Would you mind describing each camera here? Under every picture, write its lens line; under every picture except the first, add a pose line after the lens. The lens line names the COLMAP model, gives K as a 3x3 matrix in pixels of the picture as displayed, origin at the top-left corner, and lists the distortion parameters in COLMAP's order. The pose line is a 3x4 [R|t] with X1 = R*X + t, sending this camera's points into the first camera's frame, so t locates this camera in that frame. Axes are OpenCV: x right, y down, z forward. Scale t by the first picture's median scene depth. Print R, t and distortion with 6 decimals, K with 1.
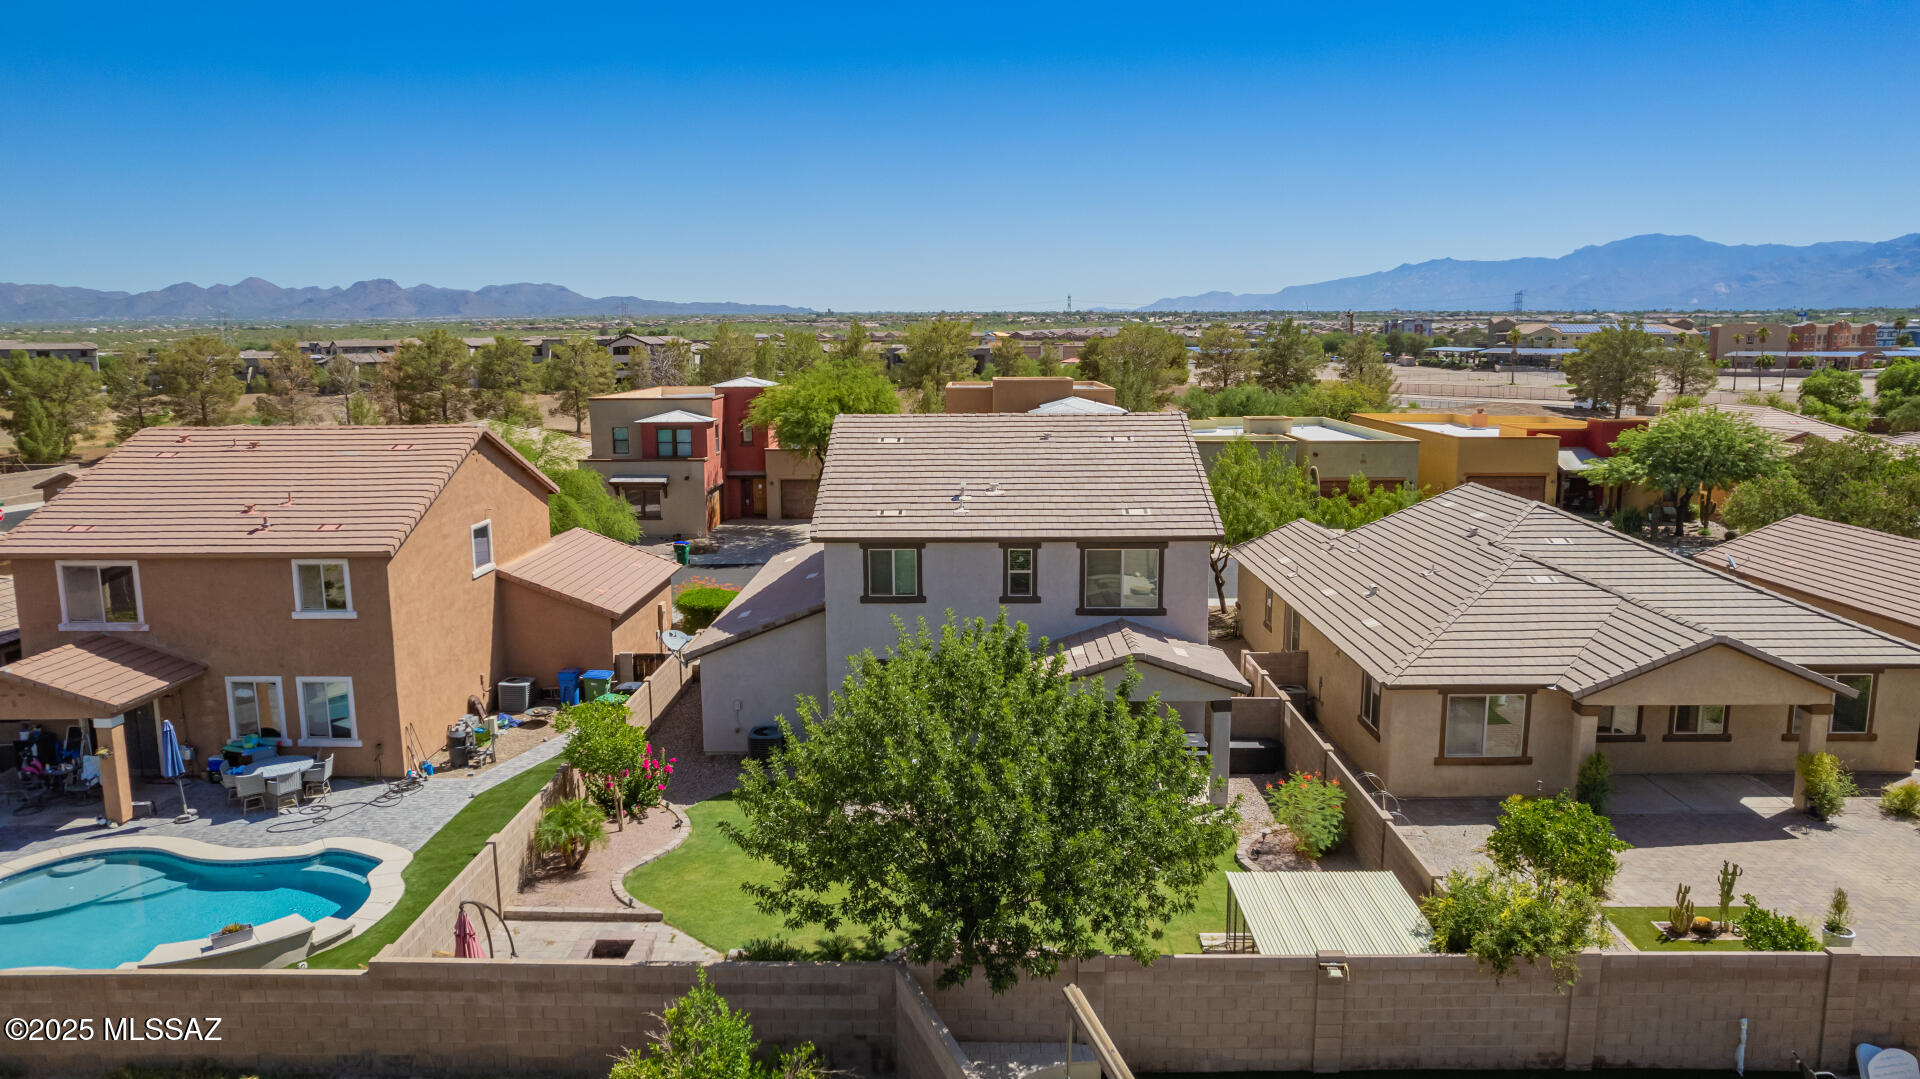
lens RADIAL K [[1242.9, 0, 960.0], [0, 1242.9, 539.5], [0, 0, 1]] dist [-0.066270, 0.051826]
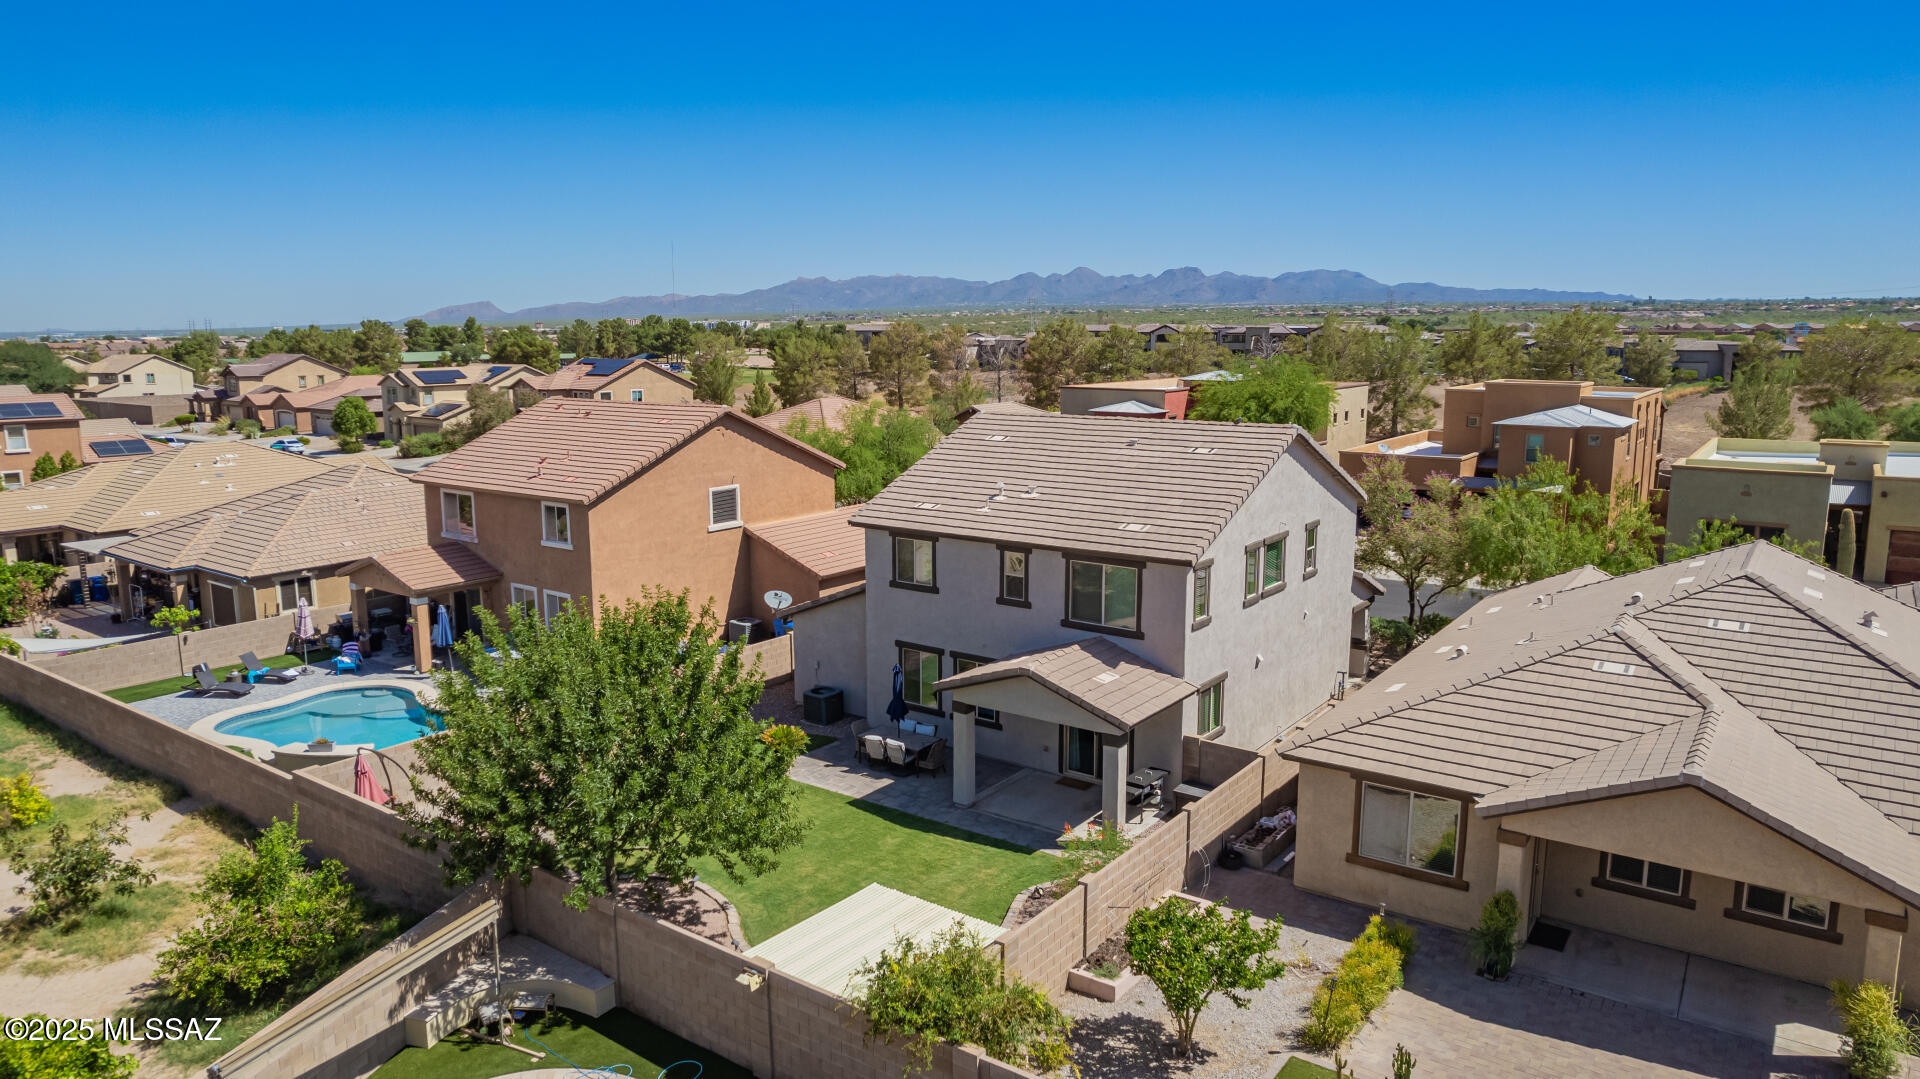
lens RADIAL K [[1242.9, 0, 960.0], [0, 1242.9, 539.5], [0, 0, 1]] dist [-0.066270, 0.051826]
pose [[0.815438, 0.102002, -0.569786, 0.587566], [-0.095900, 0.994555, 0.040797, -0.039794], [0.570845, 0.021375, 0.820780, 0.152668]]
